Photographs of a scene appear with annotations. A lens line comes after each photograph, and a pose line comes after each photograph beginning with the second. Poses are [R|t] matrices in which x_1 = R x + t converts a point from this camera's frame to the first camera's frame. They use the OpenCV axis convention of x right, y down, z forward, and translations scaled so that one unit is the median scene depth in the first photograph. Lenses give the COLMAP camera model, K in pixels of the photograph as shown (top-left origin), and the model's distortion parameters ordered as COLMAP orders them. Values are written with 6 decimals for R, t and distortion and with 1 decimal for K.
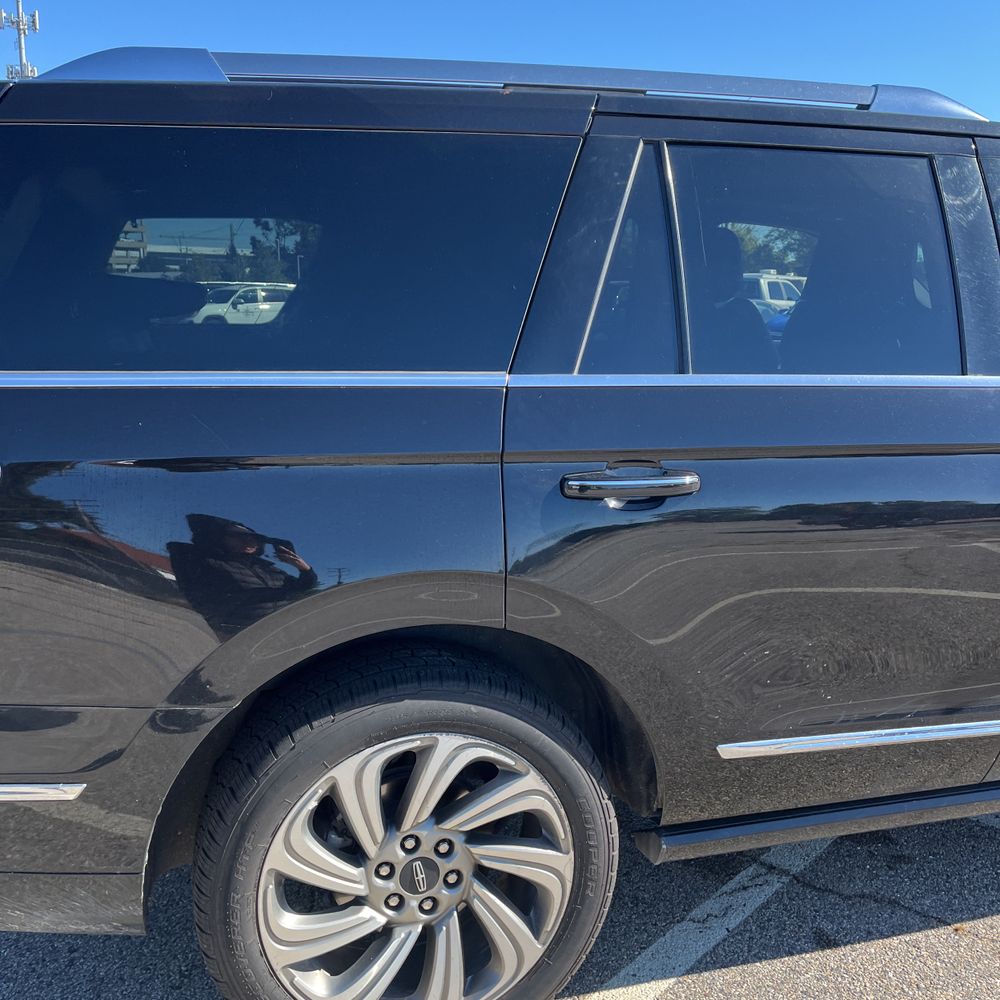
lens RADIAL K [[1010.4, 0, 510.2], [0, 1010.4, 496.8], [0, 0, 1]] dist [0.017433, 0.000000]
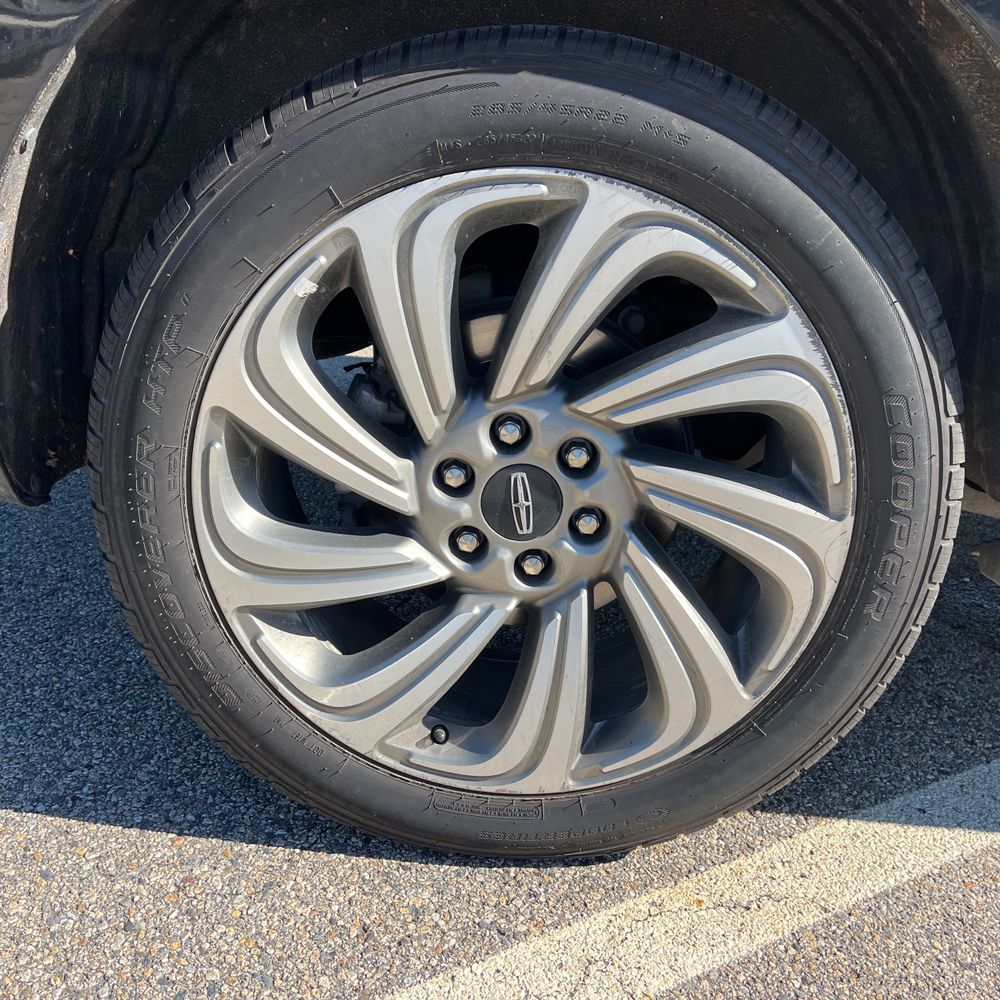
lens RADIAL K [[1010.4, 0, 499.4], [0, 1010.4, 516.9], [0, 0, 1]] dist [0.017433, 0.000000]
pose [[0.948675, 0.167492, -0.268257, 0.033905], [-0.120469, 0.975675, 0.183154, 0.292639], [0.292408, -0.141437, 0.945776, 0.529875]]
